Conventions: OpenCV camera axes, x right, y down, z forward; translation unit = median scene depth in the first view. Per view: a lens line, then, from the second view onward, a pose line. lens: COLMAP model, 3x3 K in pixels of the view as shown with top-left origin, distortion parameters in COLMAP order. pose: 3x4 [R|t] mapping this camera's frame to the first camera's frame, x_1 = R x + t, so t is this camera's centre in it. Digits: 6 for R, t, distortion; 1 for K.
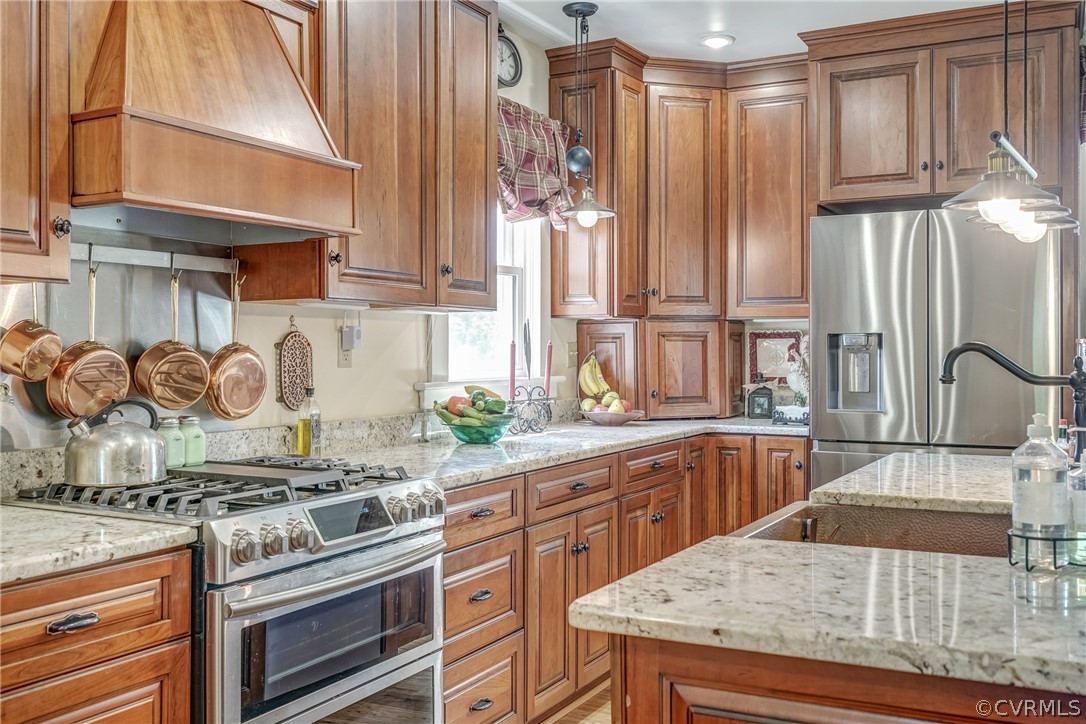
lens RADIAL K [[1051.2, 0, 543.2], [0, 1051.2, 356.4], [0, 0, 1]] dist [-0.000677, 0.000000]
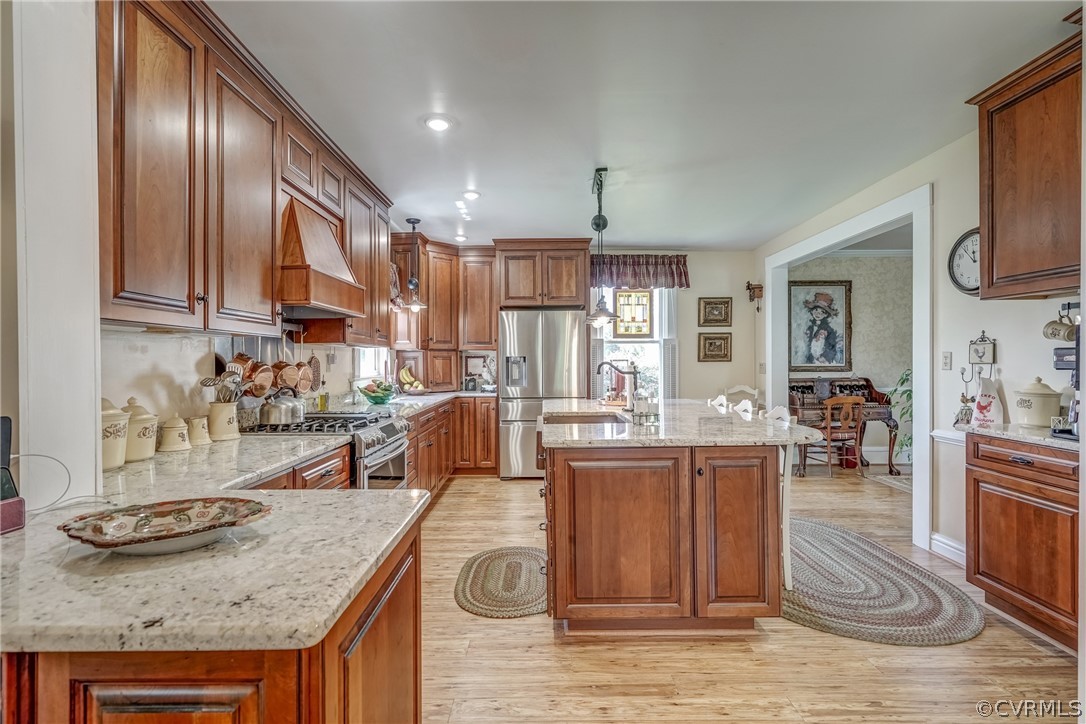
lens RADIAL K [[493.1, 0, 542.9], [0, 493.1, 363.6], [0, 0, 1]] dist [-0.002539, 0.001600]
pose [[0.885731, -0.005202, 0.464170, -0.204103], [0.006549, 0.999978, -0.001288, -0.002549], [-0.464153, 0.004181, 0.885745, -0.114596]]
